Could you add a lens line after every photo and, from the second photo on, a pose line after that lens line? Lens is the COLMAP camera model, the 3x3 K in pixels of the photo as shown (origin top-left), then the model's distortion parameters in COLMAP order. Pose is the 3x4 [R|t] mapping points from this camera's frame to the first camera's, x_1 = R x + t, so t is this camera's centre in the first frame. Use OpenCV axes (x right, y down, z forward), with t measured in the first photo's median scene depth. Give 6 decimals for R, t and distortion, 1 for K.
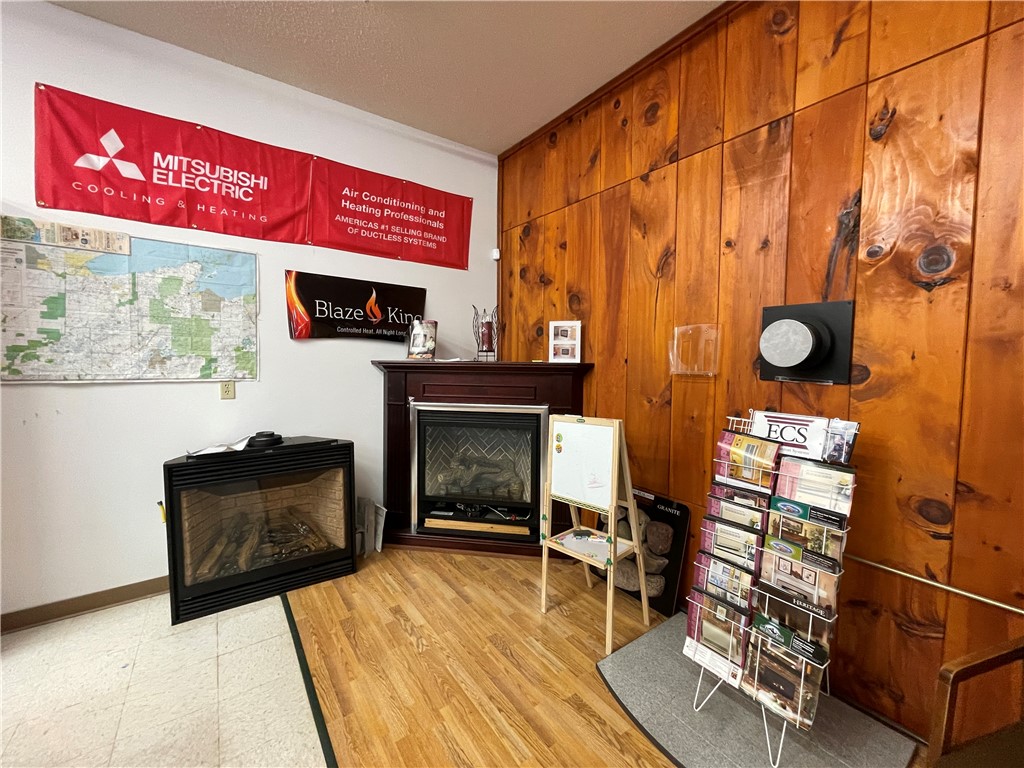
lens RADIAL K [[414.0, 0, 508.9], [0, 414.0, 385.6], [0, 0, 1]] dist [0.002621, -0.001033]
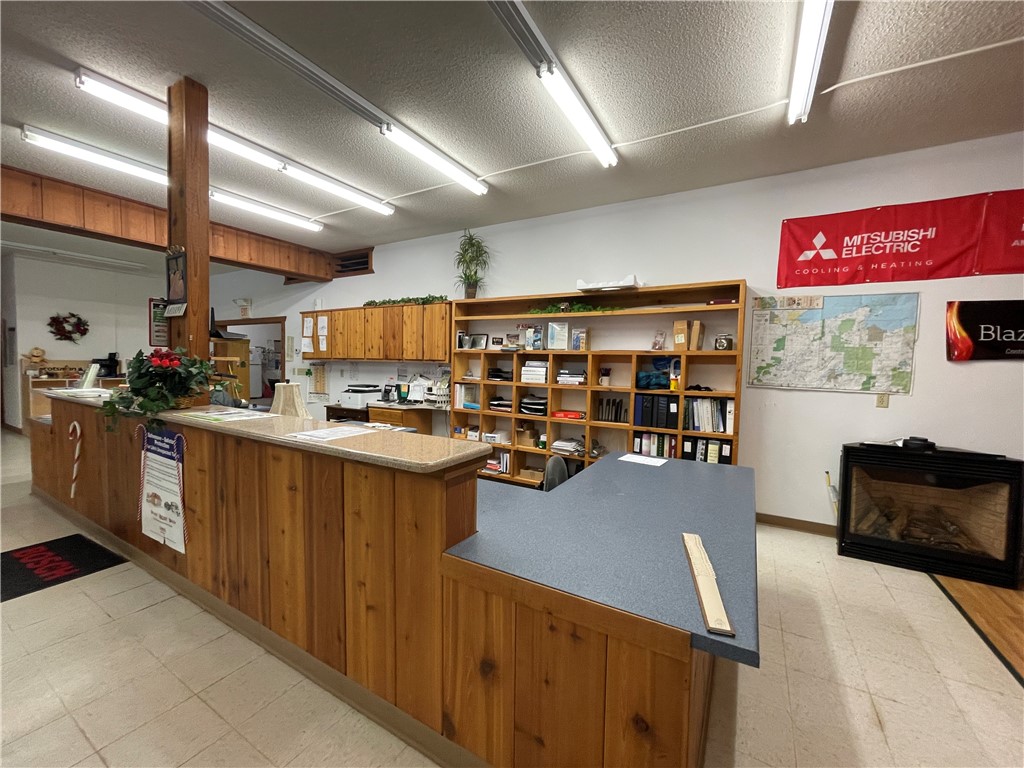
lens RADIAL K [[414.0, 0, 506.5], [0, 414.0, 381.5], [0, 0, 1]] dist [0.002621, -0.001033]
pose [[0.411369, 0.040299, -0.910578, 0.020604], [-0.086724, 0.996220, 0.004910, 0.048962], [0.907334, 0.076949, 0.413309, -0.640881]]
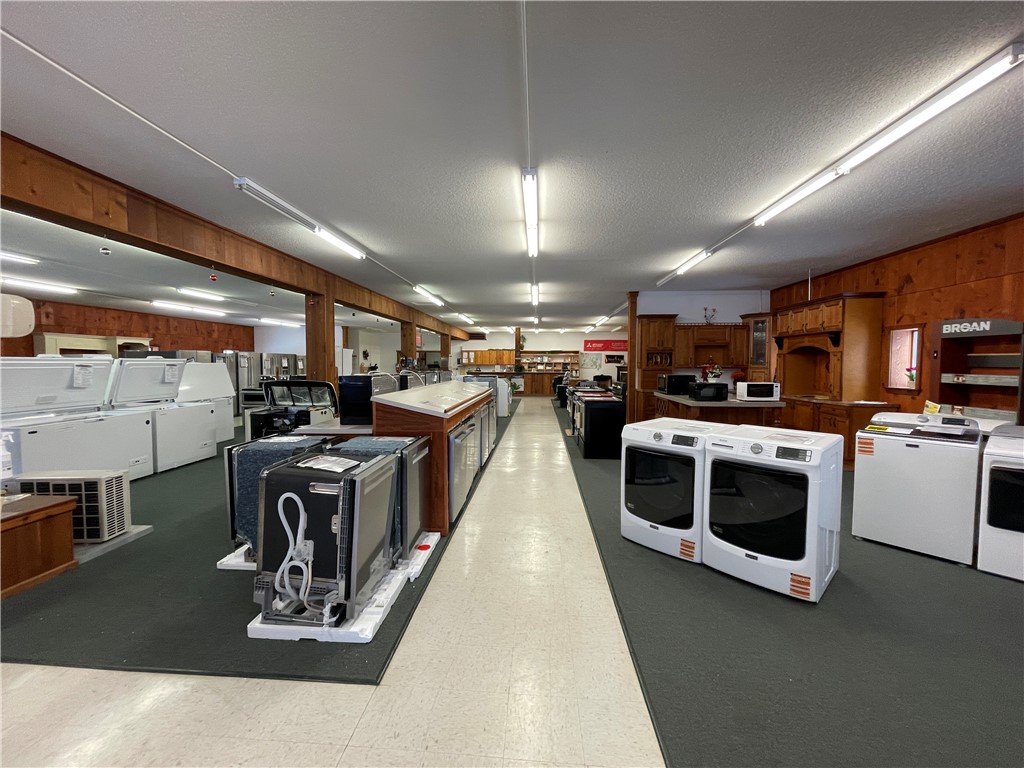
lens RADIAL K [[414.0, 0, 509.1], [0, 414.0, 381.6], [0, 0, 1]] dist [0.002621, -0.001033]
pose [[0.776826, 0.018742, -0.629436, 3.384645], [-0.042446, 0.998842, -0.022643, 0.550052], [0.628283, 0.044307, 0.776722, -7.003405]]
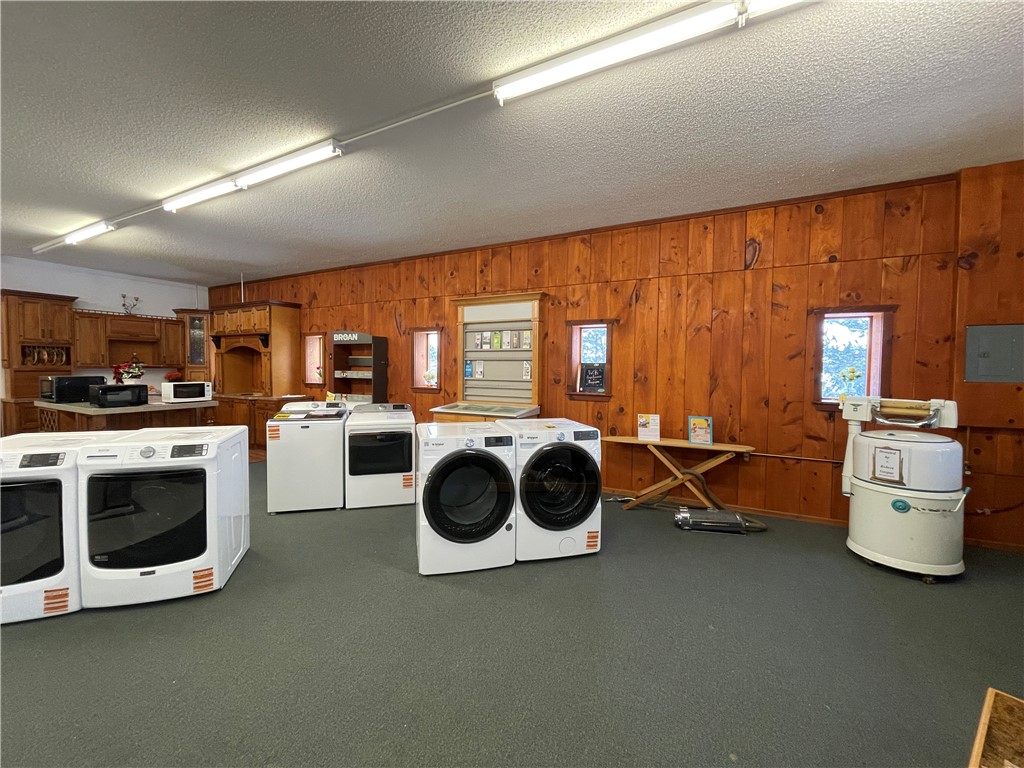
lens RADIAL K [[414.0, 0, 509.0], [0, 414.0, 380.8], [0, 0, 1]] dist [0.002621, -0.001033]
pose [[0.890836, -0.019784, 0.453894, 3.534601], [0.037750, 0.998820, -0.030554, 0.566424], [-0.452754, 0.044353, 0.890532, -7.018926]]
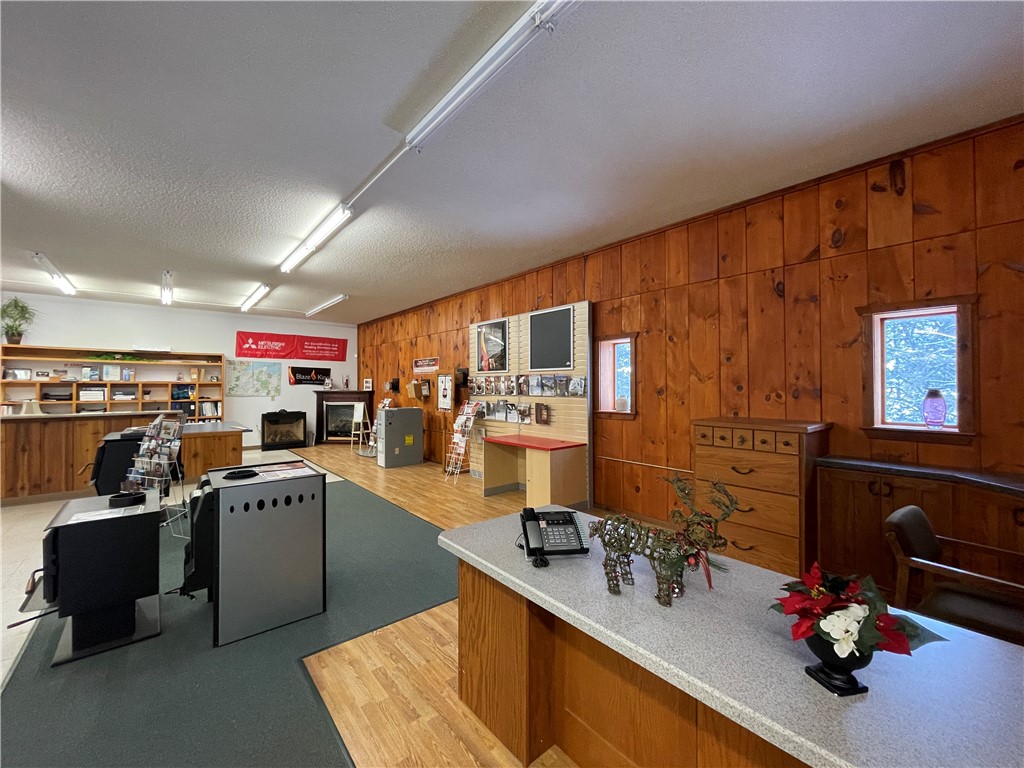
lens RADIAL K [[414.0, 0, 510.6], [0, 414.0, 378.9], [0, 0, 1]] dist [0.002621, -0.001033]
pose [[0.995468, -0.009085, 0.094665, 1.209695], [0.018014, 0.995419, -0.093900, 0.241534], [-0.093378, 0.095179, 0.991071, -3.169561]]
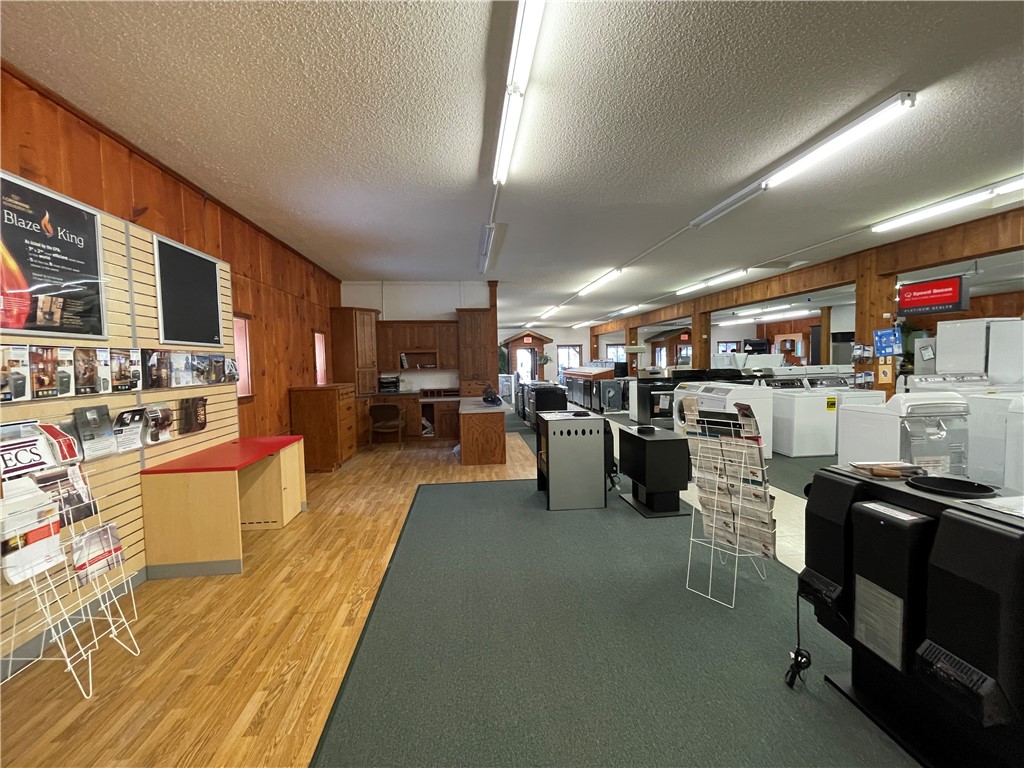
lens RADIAL K [[414.0, 0, 510.6], [0, 414.0, 382.7], [0, 0, 1]] dist [0.002621, -0.001033]
pose [[-0.879483, -0.014761, 0.475701, 0.010032], [0.051306, 0.990754, 0.125598, -0.002098], [-0.473157, 0.134867, -0.870594, -0.282945]]
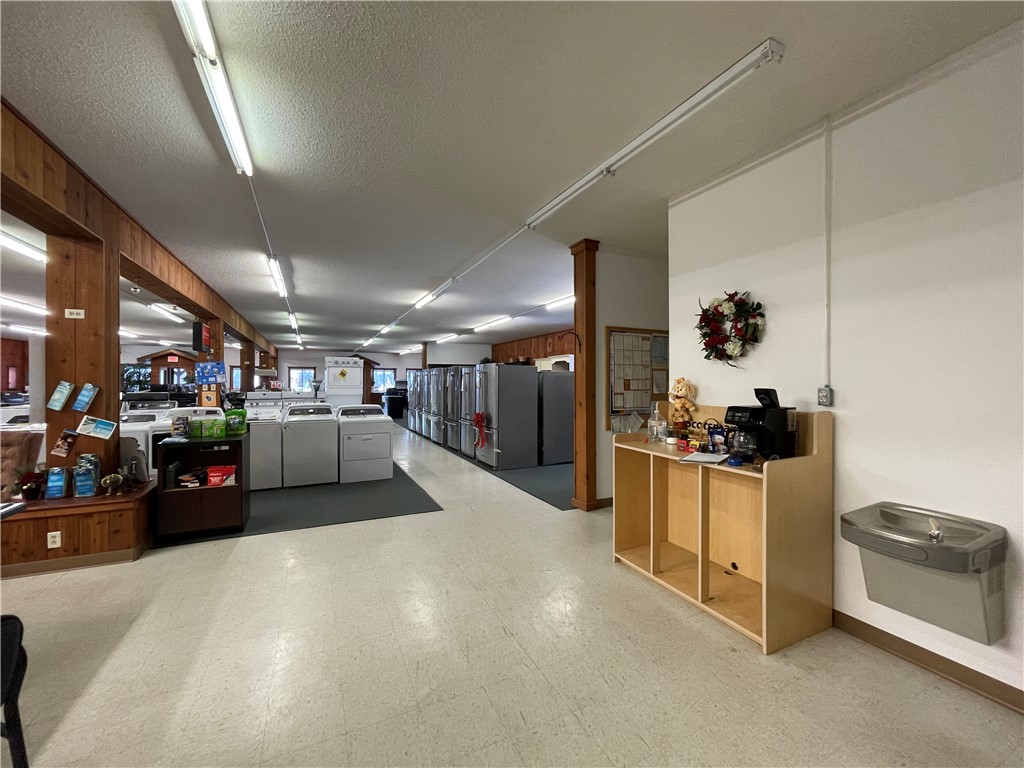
lens RADIAL K [[414.0, 0, 507.1], [0, 414.0, 368.0], [0, 0, 1]] dist [0.002621, -0.001033]
pose [[-0.983797, -0.009213, 0.179047, -3.533895], [-0.001207, 0.998996, 0.044776, 0.014490], [-0.179280, 0.043835, -0.982821, -0.993087]]
